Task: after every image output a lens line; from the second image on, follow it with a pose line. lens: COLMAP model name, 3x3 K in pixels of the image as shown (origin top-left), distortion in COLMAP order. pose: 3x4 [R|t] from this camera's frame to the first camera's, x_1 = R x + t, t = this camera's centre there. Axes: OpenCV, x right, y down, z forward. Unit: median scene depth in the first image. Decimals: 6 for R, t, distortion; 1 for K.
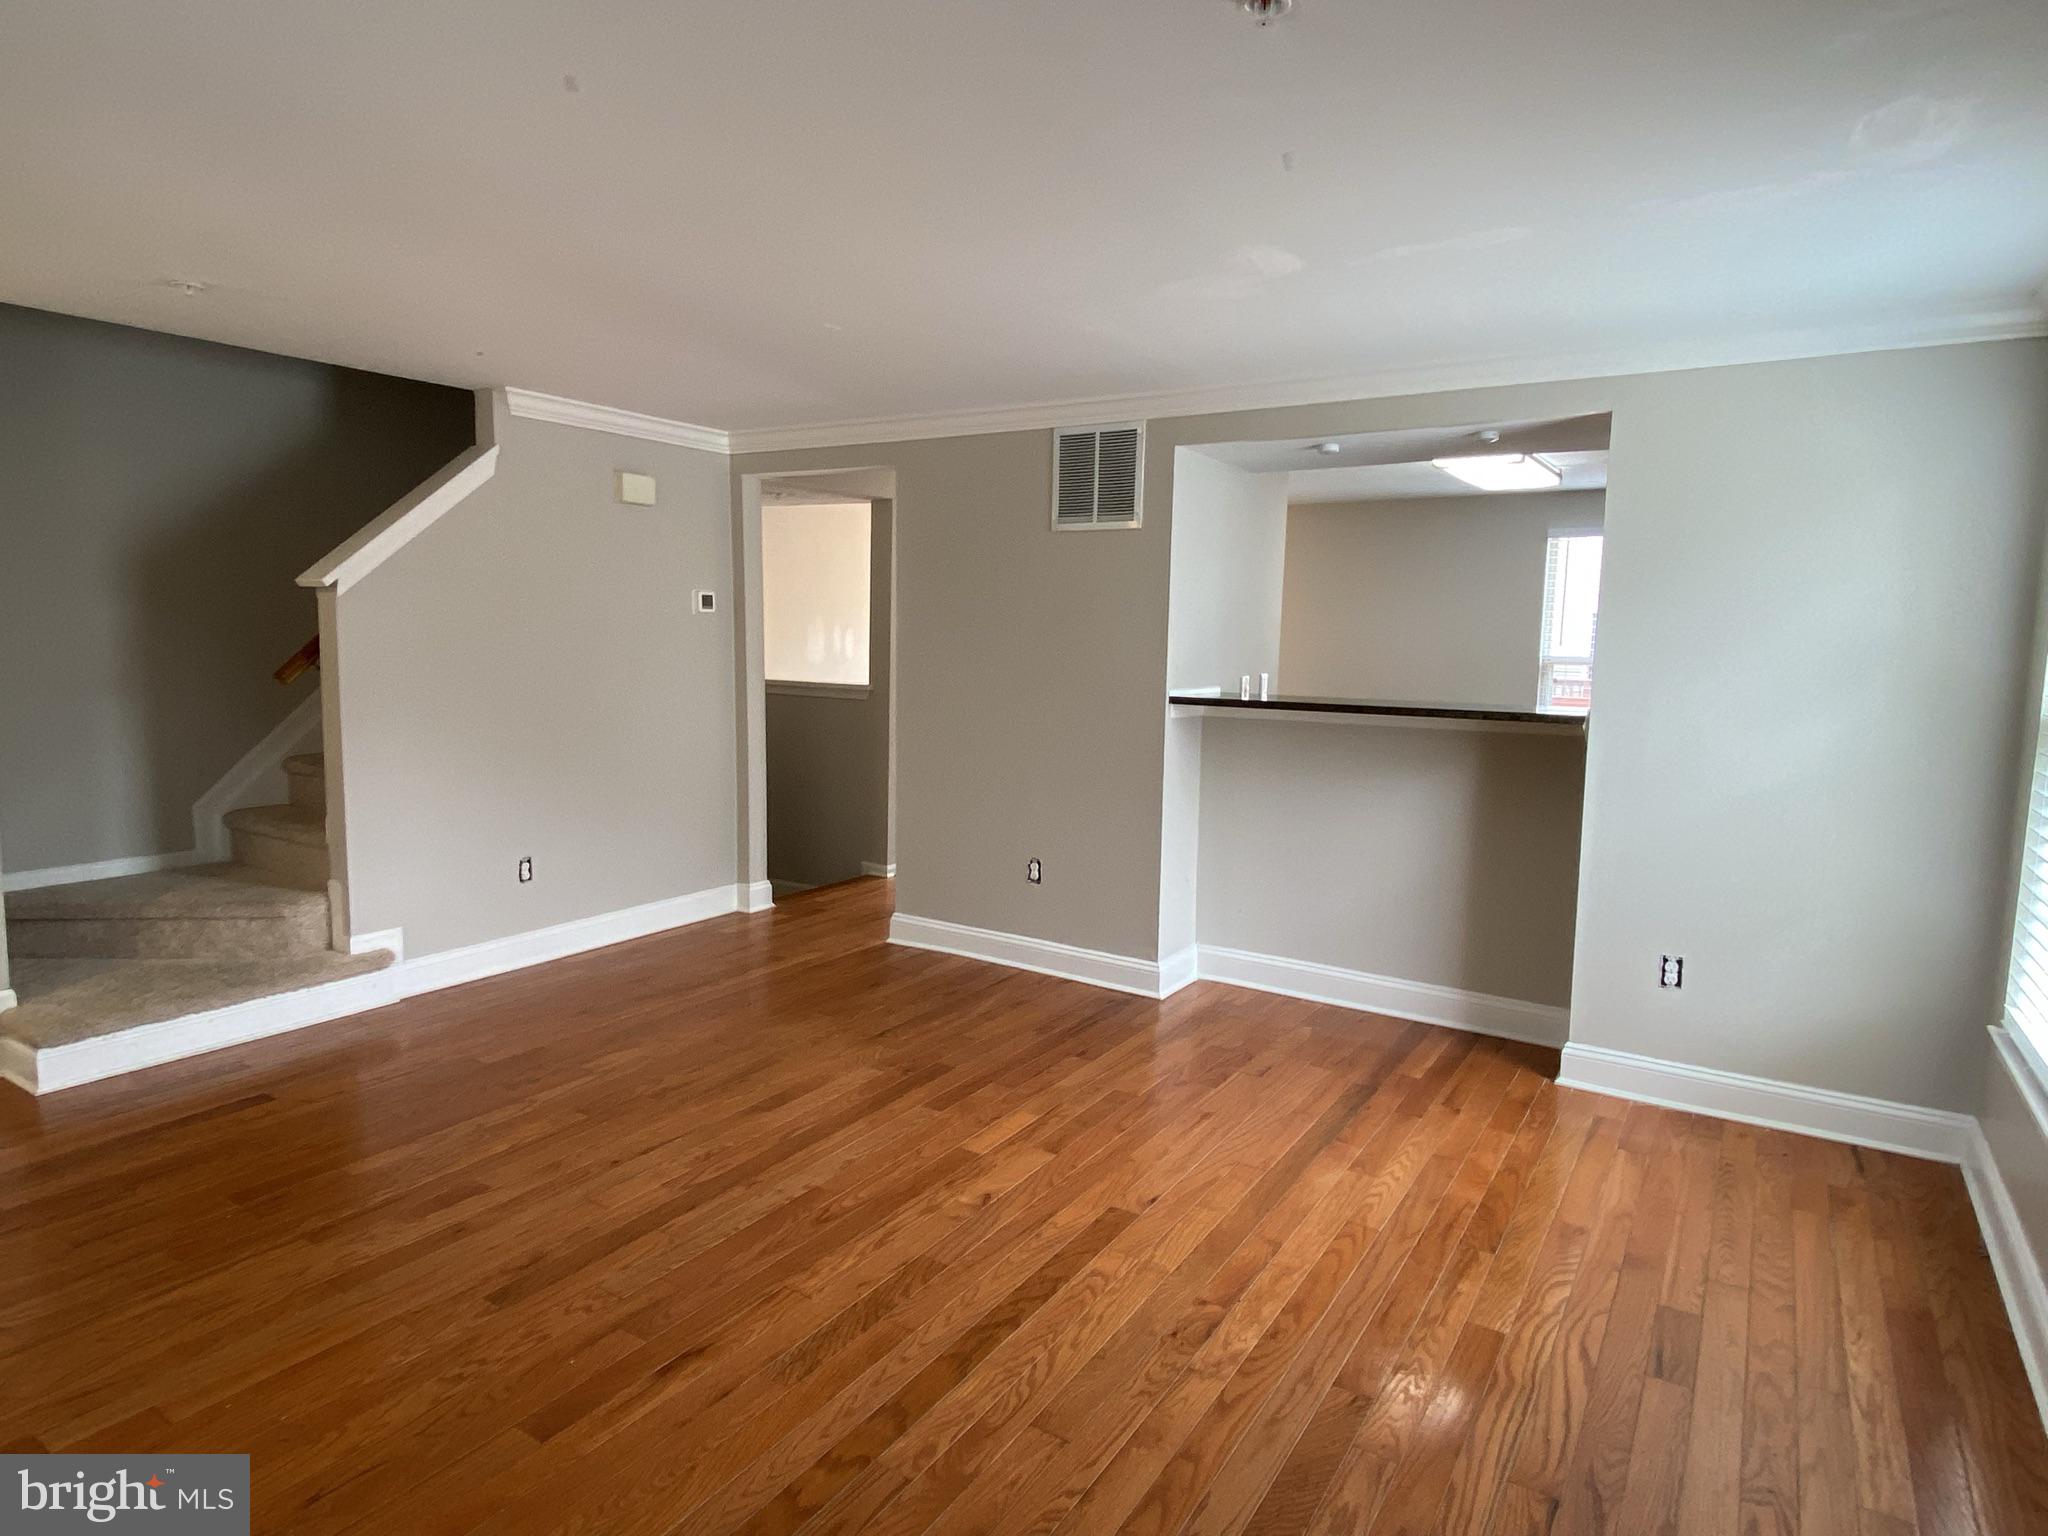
lens RADIAL K [[1192.6, 0, 1028.4], [0, 1192.6, 760.2], [0, 0, 1]] dist [0.049340, -0.002053]
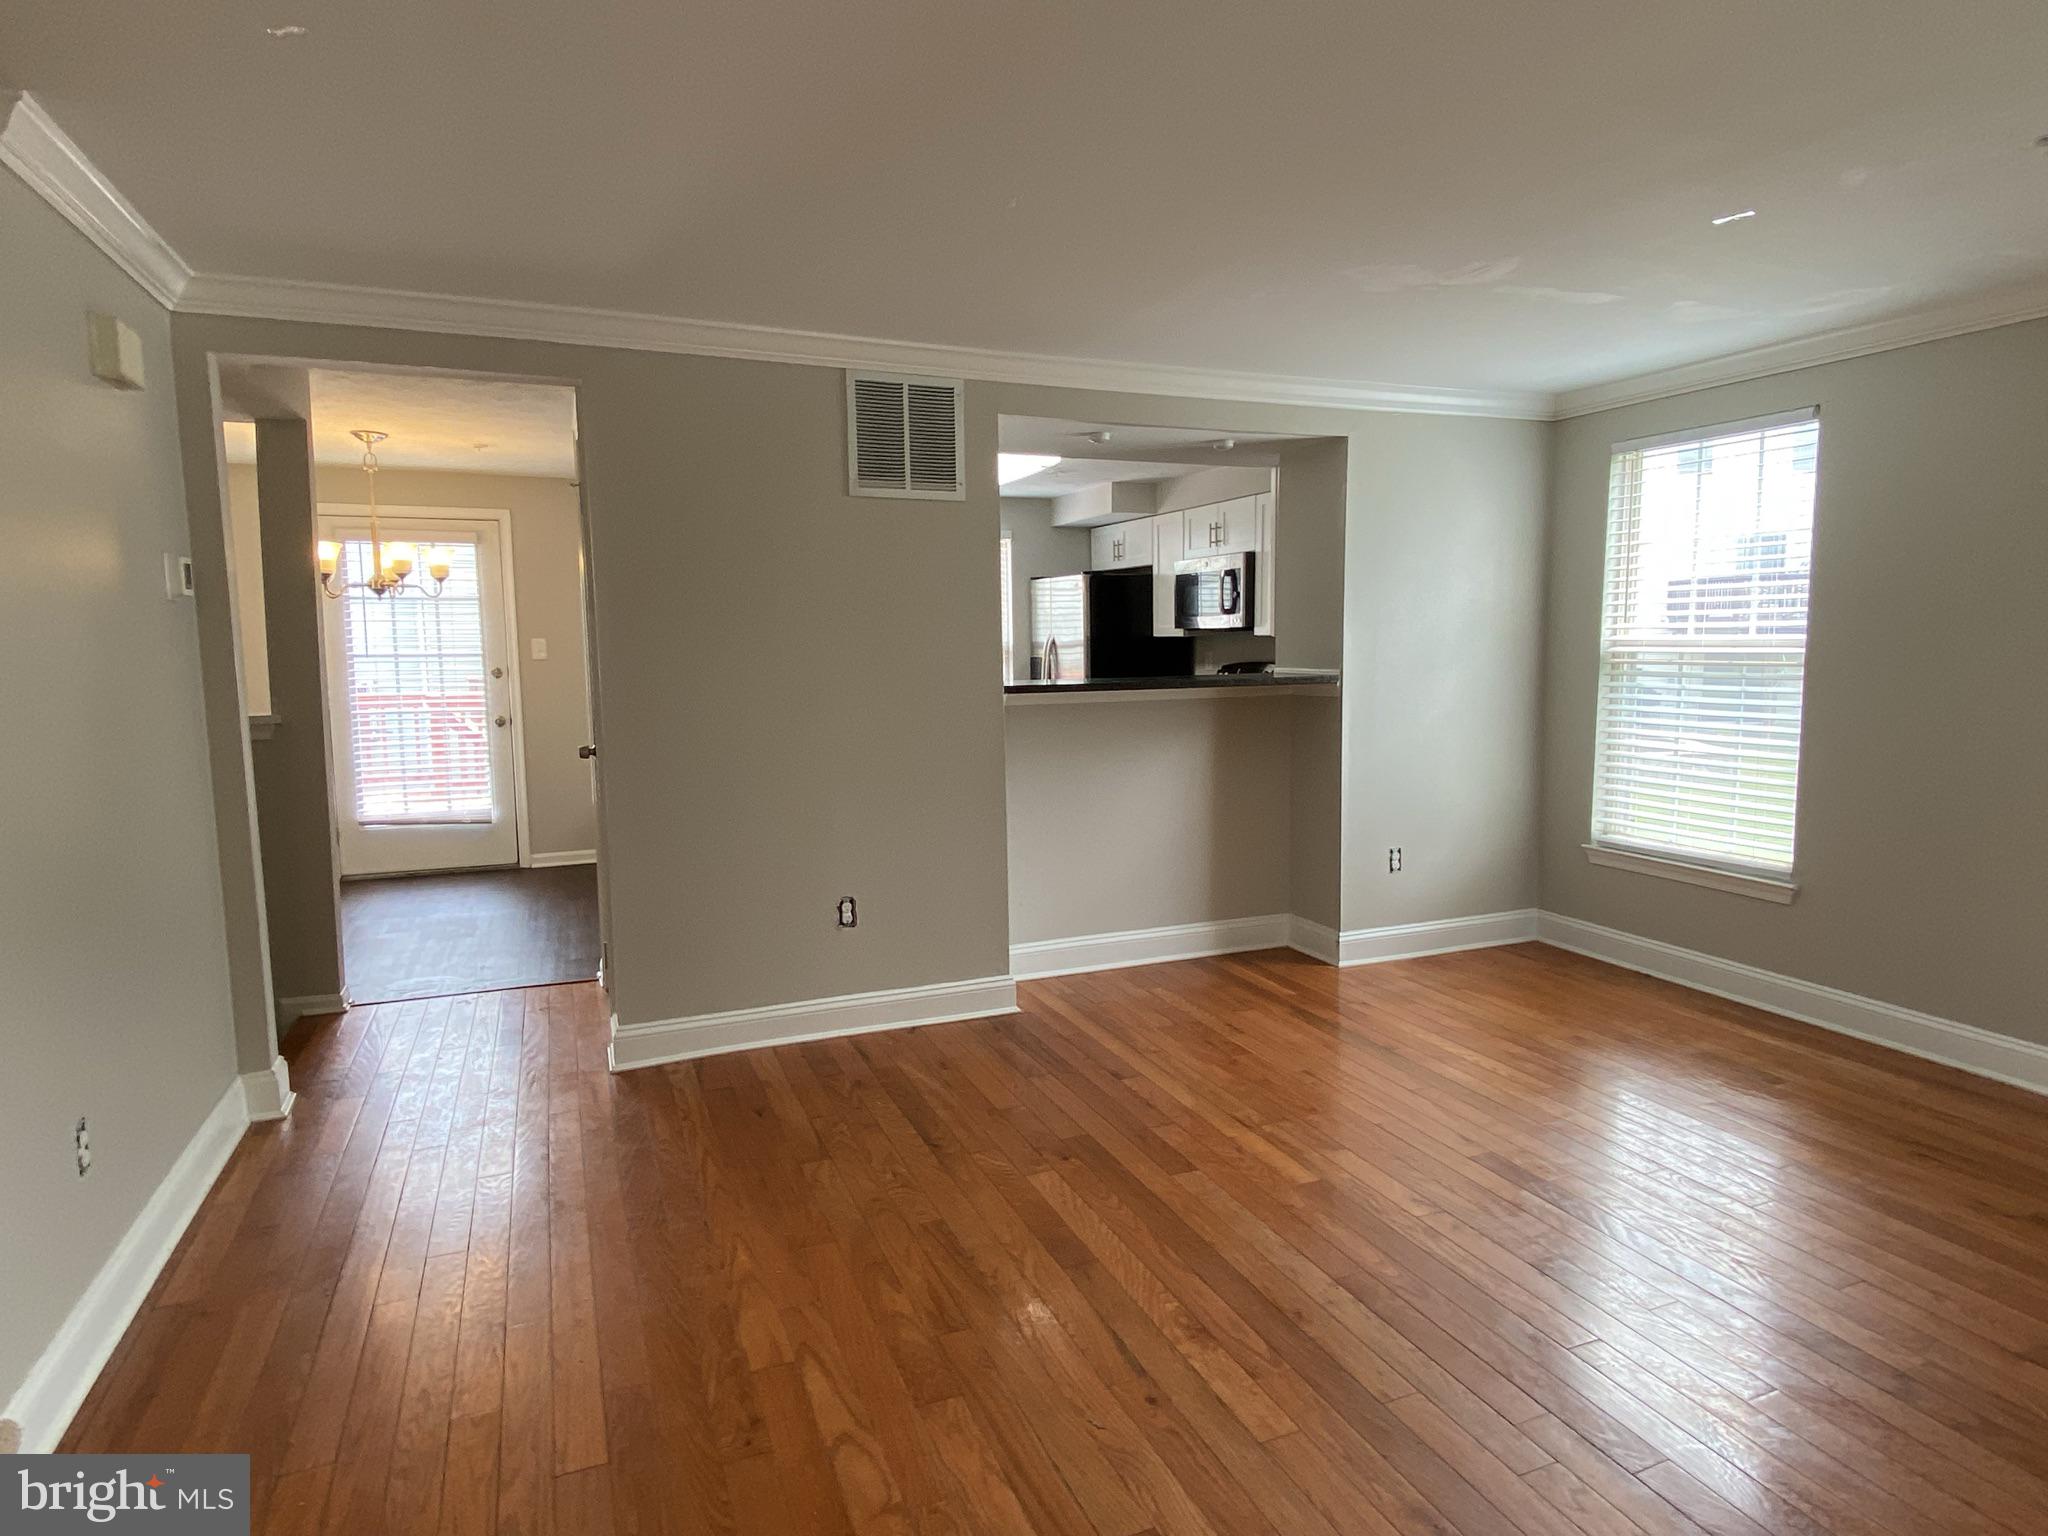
lens RADIAL K [[1192.6, 0, 1038.4], [0, 1192.6, 758.4], [0, 0, 1]] dist [0.049340, -0.002053]
pose [[0.551605, -0.110186, 0.826796, -0.669413], [0.111151, 0.992106, 0.058061, -0.050842], [-0.826667, 0.059873, 0.559497, 0.489752]]
